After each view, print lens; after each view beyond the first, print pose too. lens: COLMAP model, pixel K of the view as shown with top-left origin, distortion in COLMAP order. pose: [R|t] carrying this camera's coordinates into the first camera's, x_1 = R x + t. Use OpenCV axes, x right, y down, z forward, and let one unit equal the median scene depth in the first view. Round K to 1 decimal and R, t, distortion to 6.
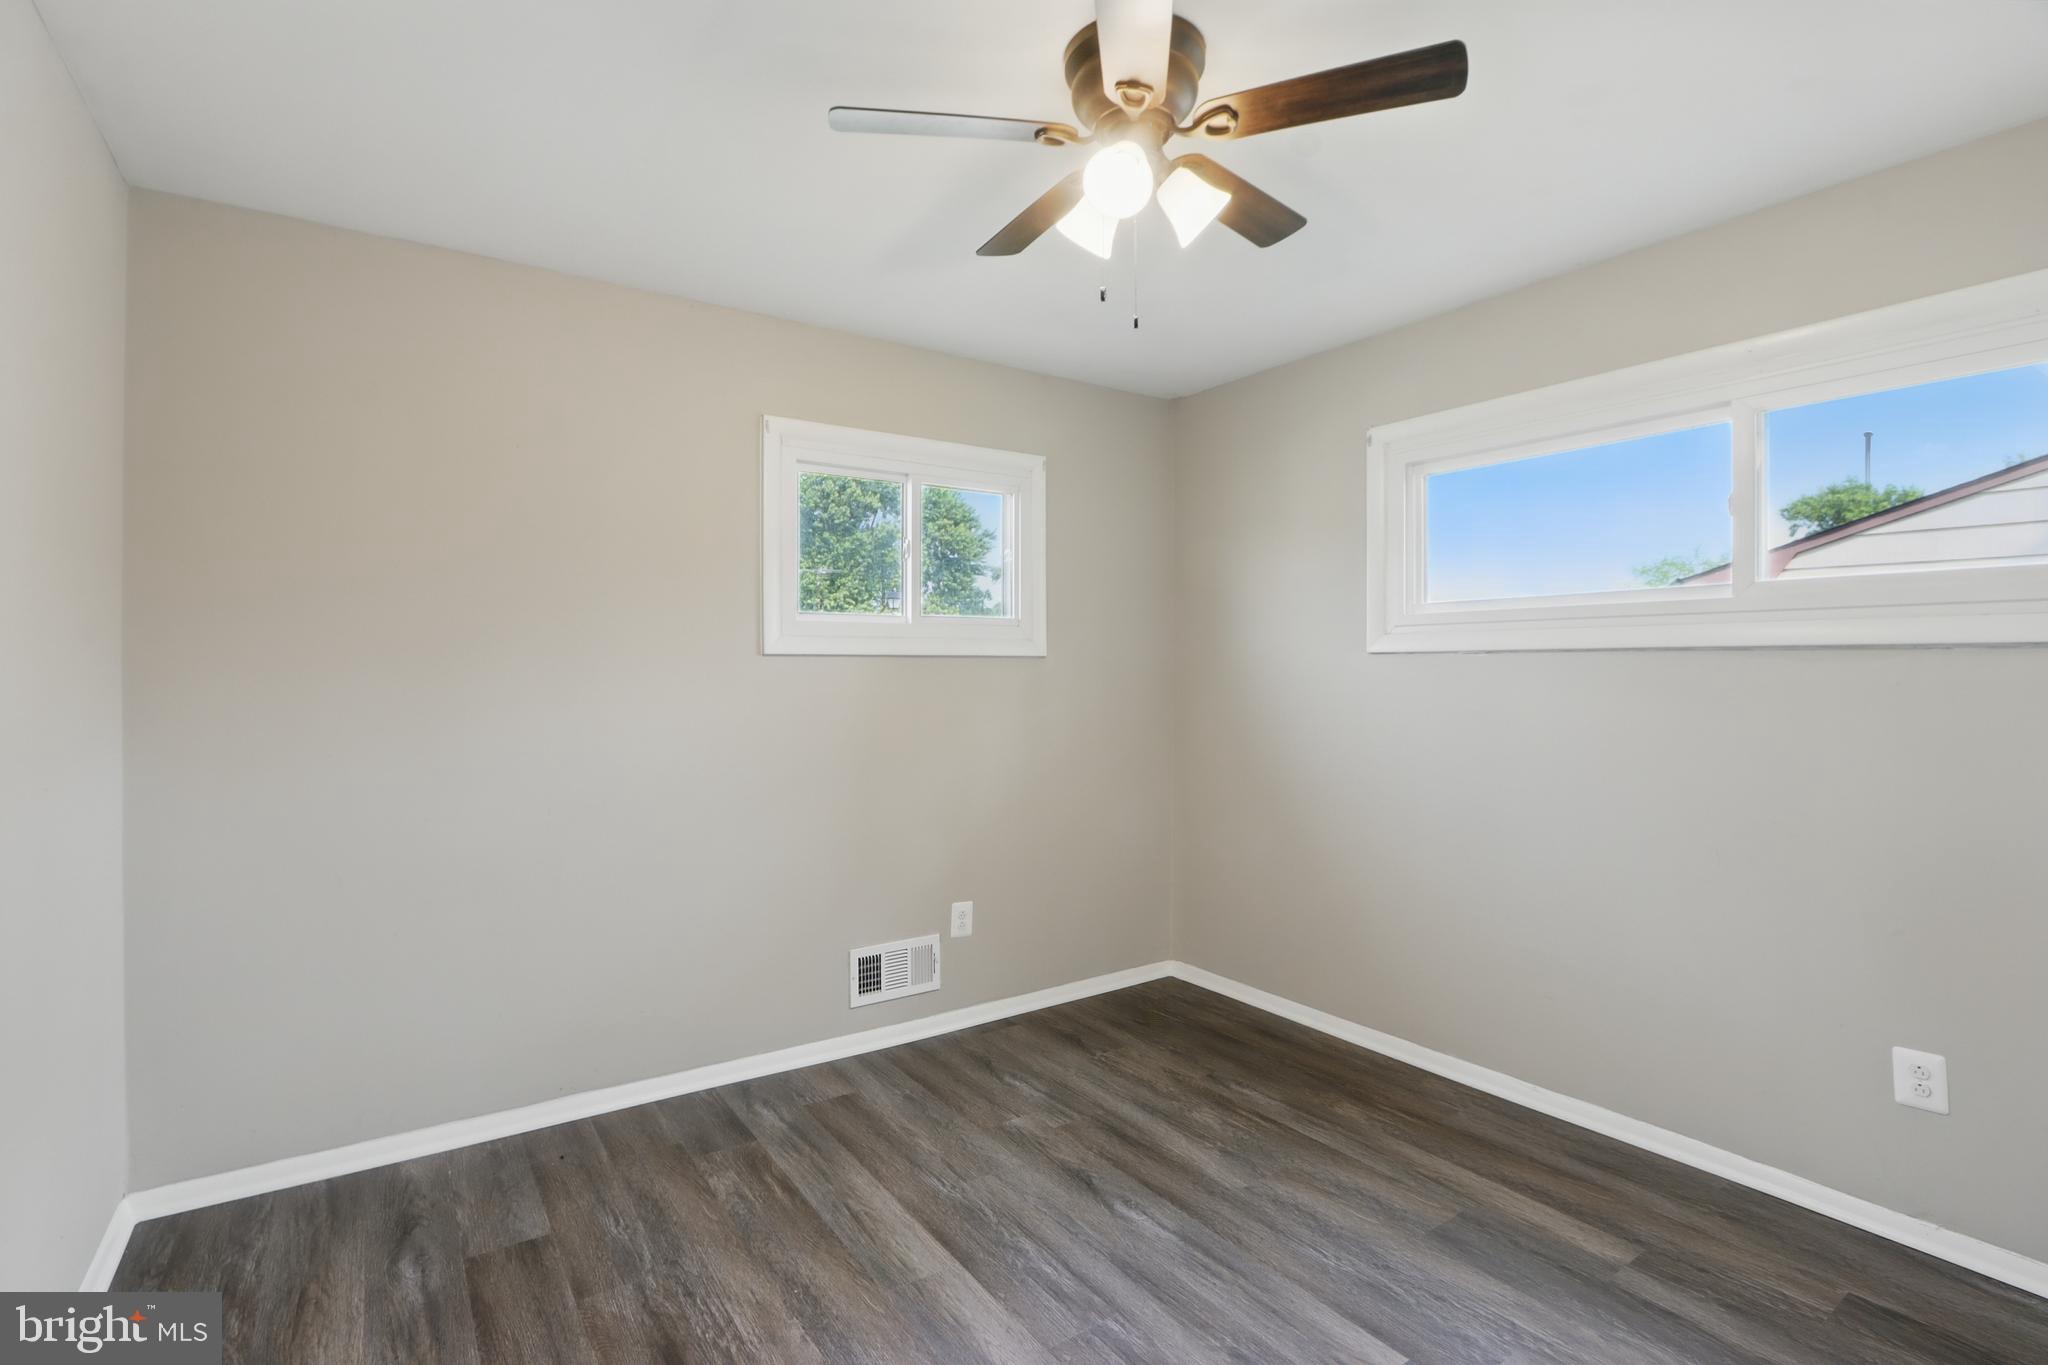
lens RADIAL K [[977.6, 0, 1040.4], [0, 977.6, 678.4], [0, 0, 1]] dist [-0.026486, 0.005445]
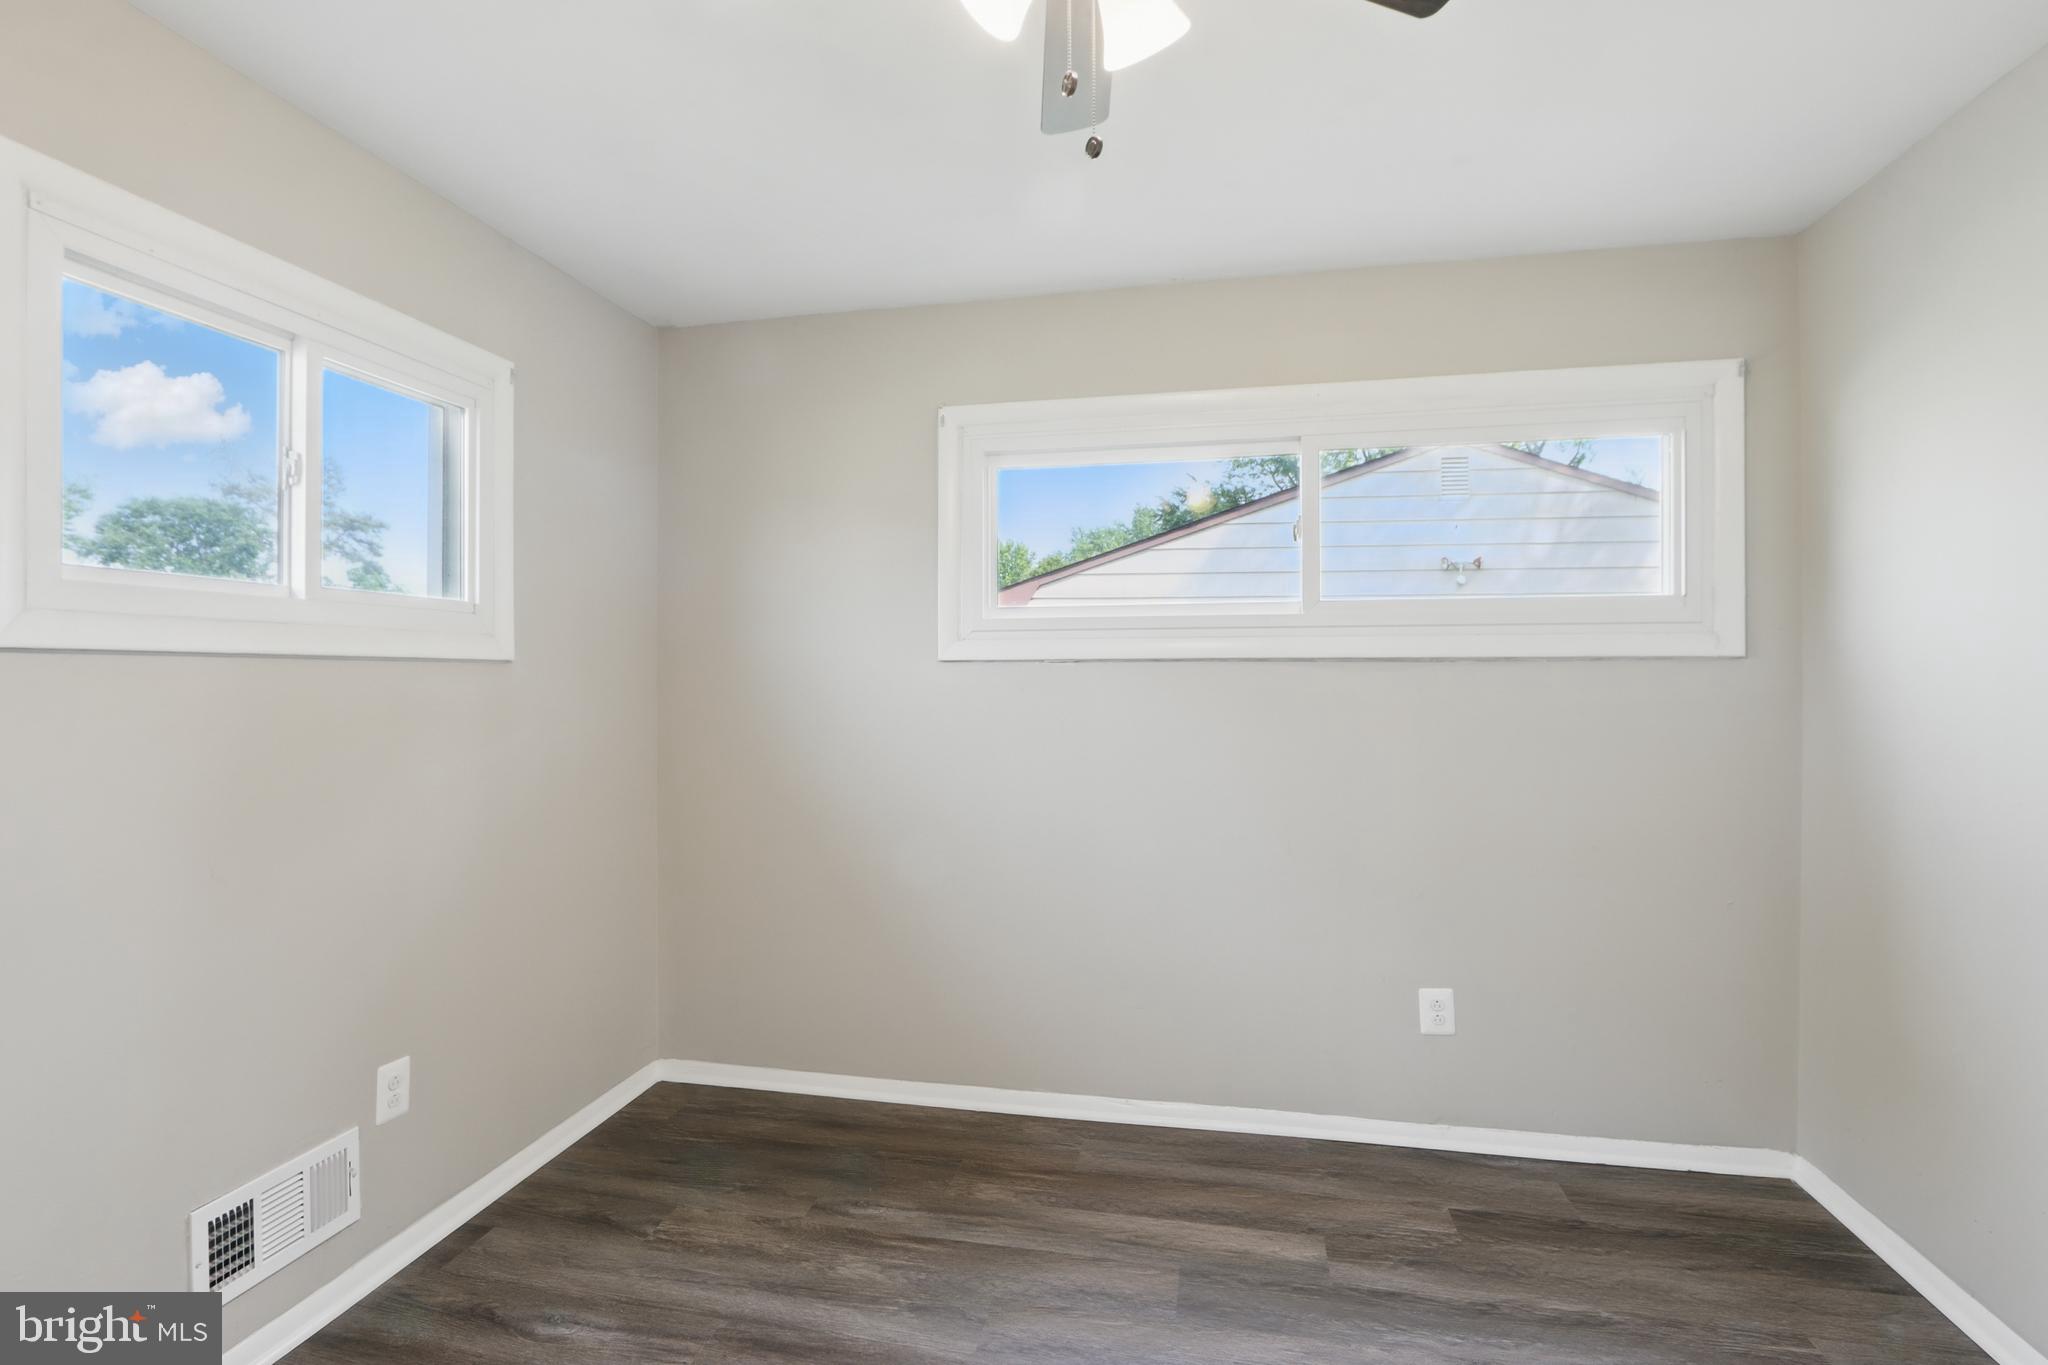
lens RADIAL K [[977.6, 0, 1066.3], [0, 977.6, 681.2], [0, 0, 1]] dist [-0.026486, 0.005445]
pose [[0.726441, -0.001991, 0.687226, -0.215181], [0.007303, 0.999962, -0.004822, -0.002200], [-0.687190, 0.008522, 0.726428, 0.314537]]
